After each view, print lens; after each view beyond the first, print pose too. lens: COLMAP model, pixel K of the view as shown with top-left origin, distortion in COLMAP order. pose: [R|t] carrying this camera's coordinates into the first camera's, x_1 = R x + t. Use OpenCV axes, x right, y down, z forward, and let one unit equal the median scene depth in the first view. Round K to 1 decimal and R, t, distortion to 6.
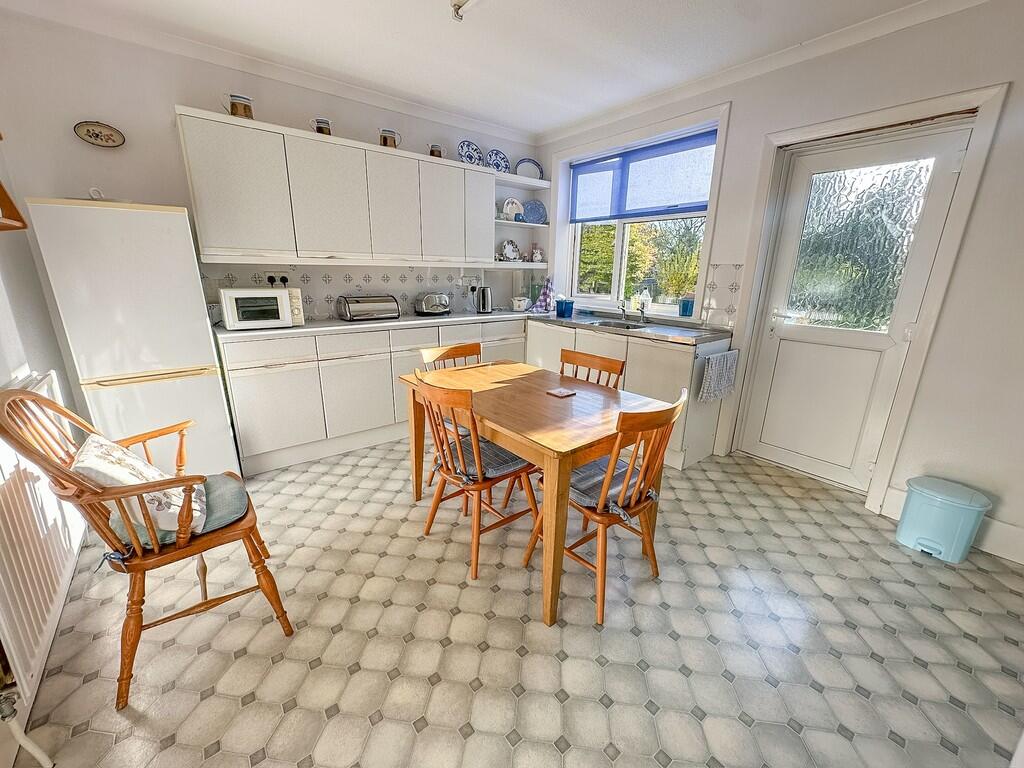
lens RADIAL K [[408.6, 0, 505.3], [0, 408.6, 376.1], [0, 0, 1]] dist [0.000492, 0.000234]
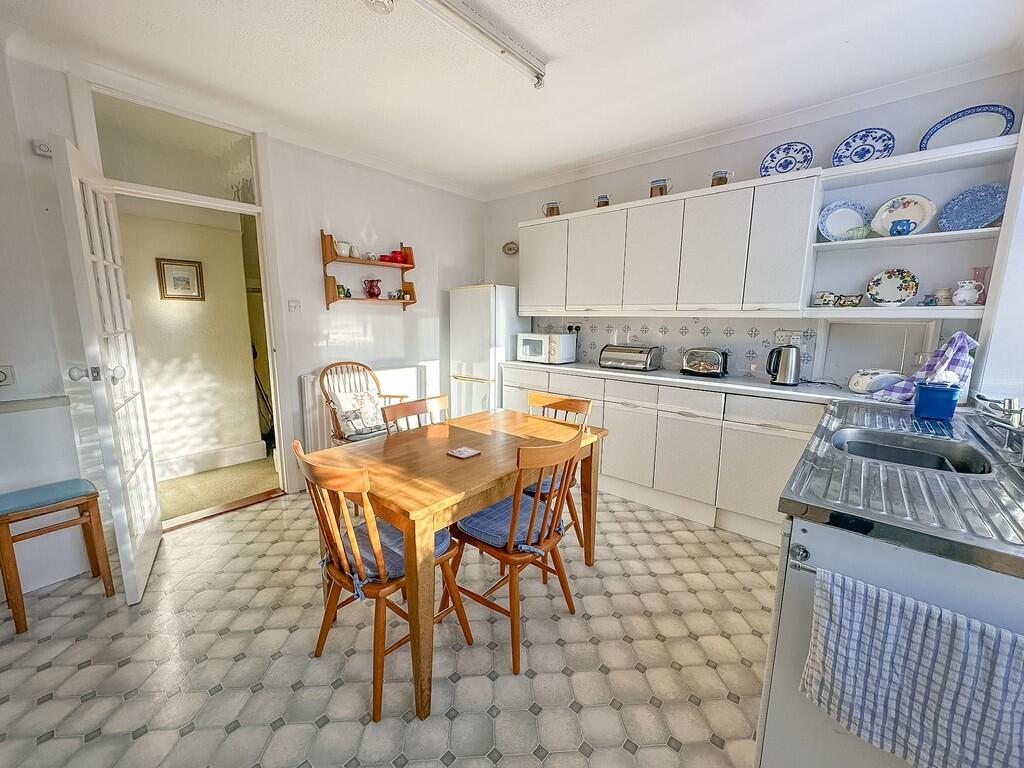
lens RADIAL K [[408.6, 0, 506.8], [0, 408.6, 384.9], [0, 0, 1]] dist [0.000492, 0.000234]
pose [[0.185054, 0.148471, -0.971448, 0.602495], [-0.252043, 0.962627, 0.099110, -0.124390], [0.949857, 0.226506, 0.215559, 0.503674]]
